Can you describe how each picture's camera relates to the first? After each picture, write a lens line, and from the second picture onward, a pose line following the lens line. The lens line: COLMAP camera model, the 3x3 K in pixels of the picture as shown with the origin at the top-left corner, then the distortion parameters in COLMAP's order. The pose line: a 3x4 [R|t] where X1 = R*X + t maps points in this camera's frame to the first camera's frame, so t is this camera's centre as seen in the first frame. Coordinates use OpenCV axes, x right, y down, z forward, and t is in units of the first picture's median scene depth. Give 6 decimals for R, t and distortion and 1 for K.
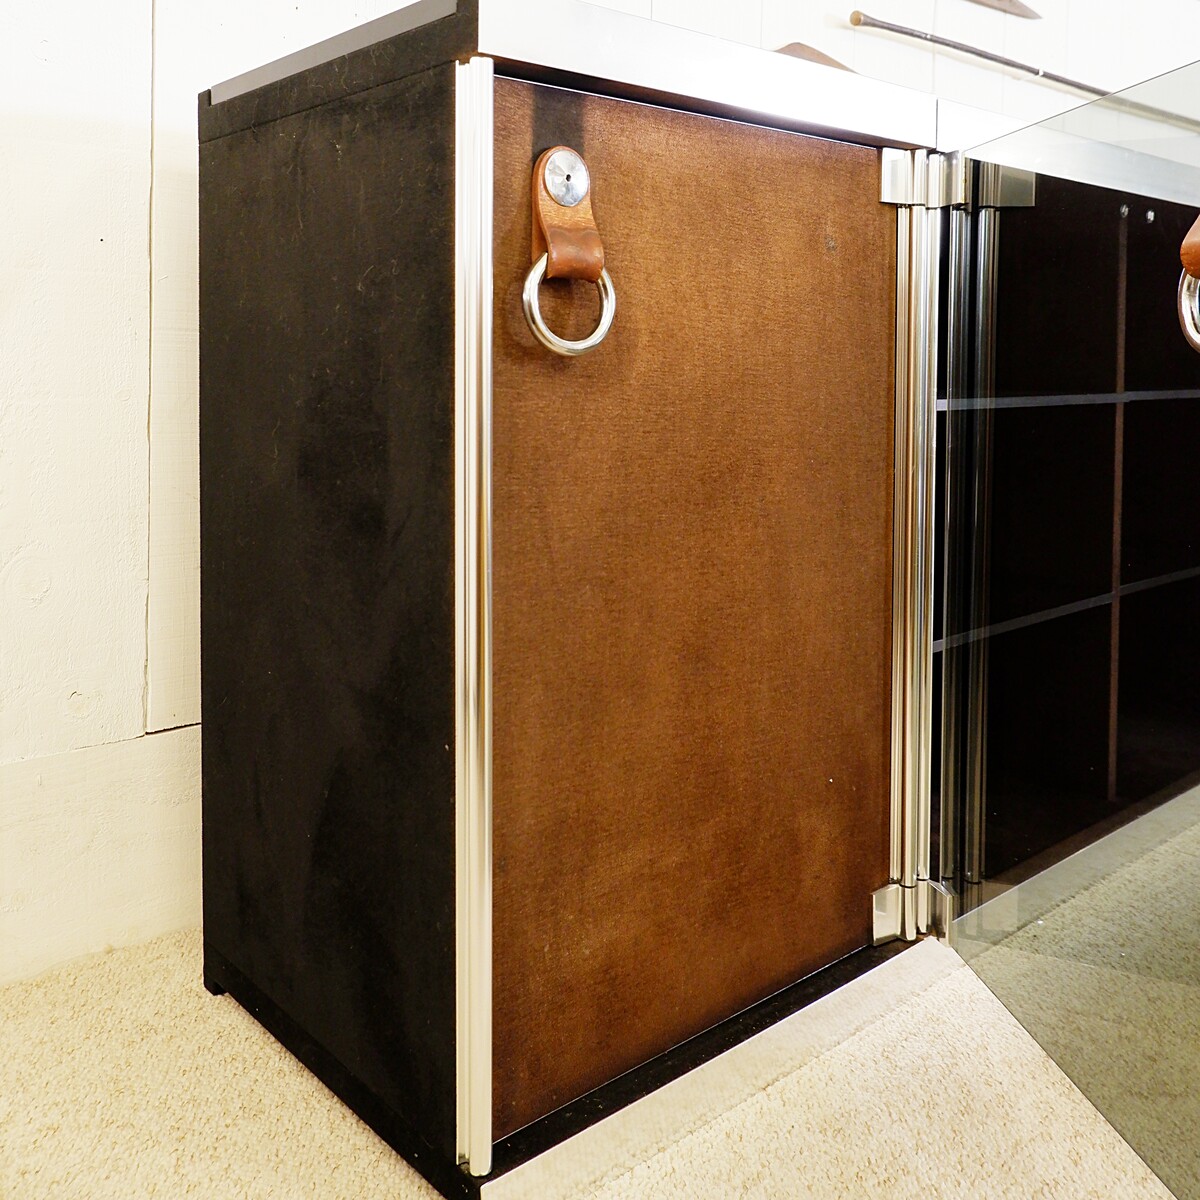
lens RADIAL K [[1249.1, 0, 674.5], [0, 1249.1, 423.3], [0, 0, 1]] dist [-0.005831, 0.000000]
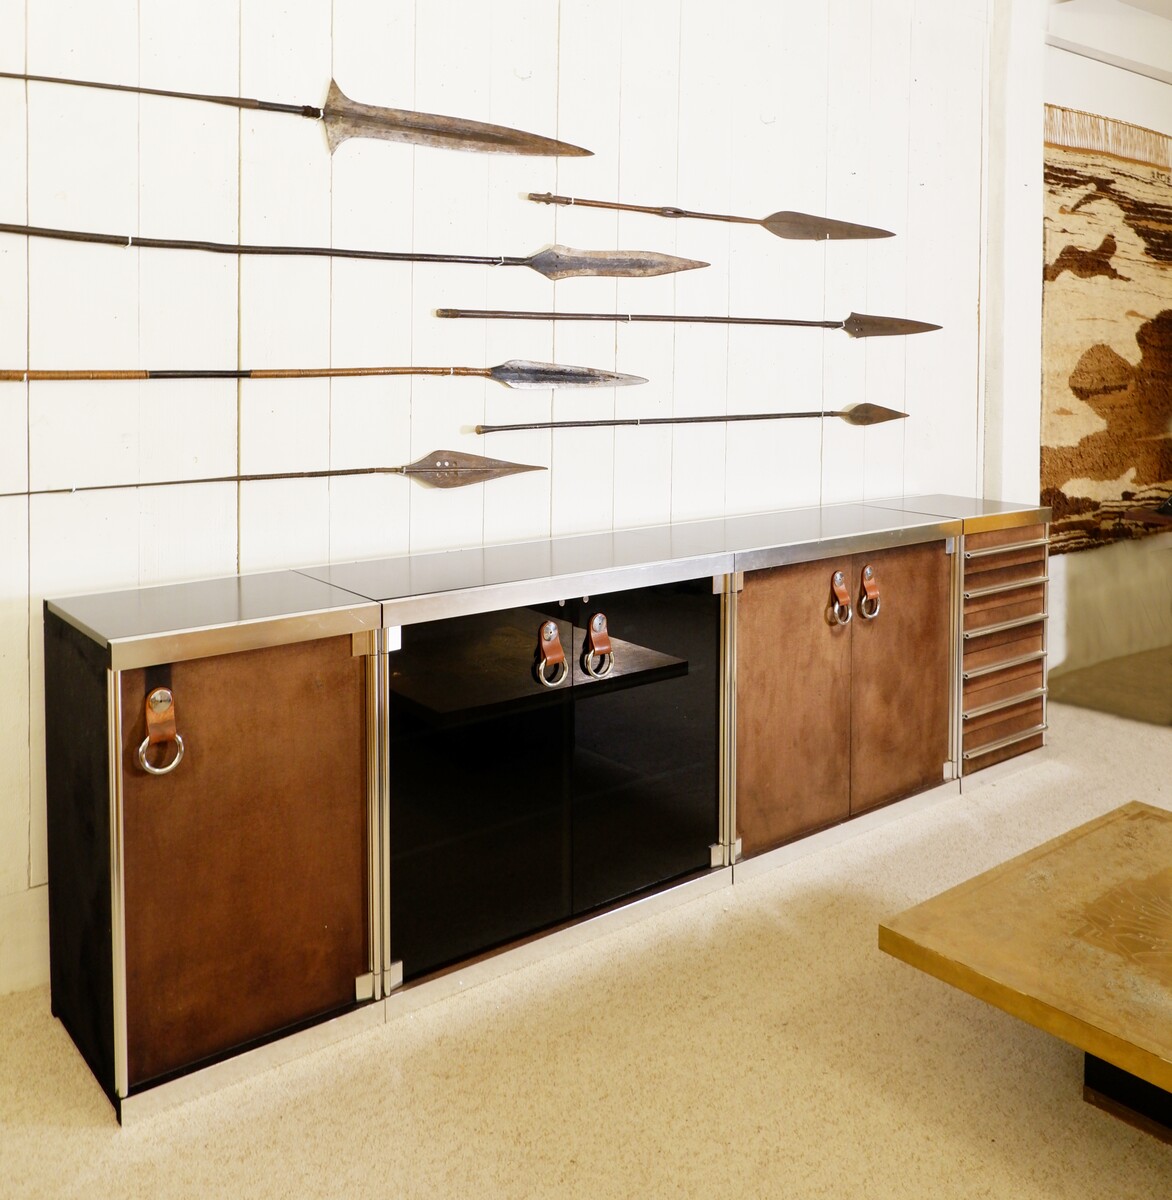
lens RADIAL K [[1280.8, 0, 635.2], [0, 1280.8, 435.6], [0, 0, 1]] dist [0.024176, 0.000000]
pose [[0.997848, 0.002978, -0.065496, 0.925057], [-0.001125, 0.999599, 0.028306, -0.721722], [0.065554, -0.028171, 0.997451, -1.337500]]
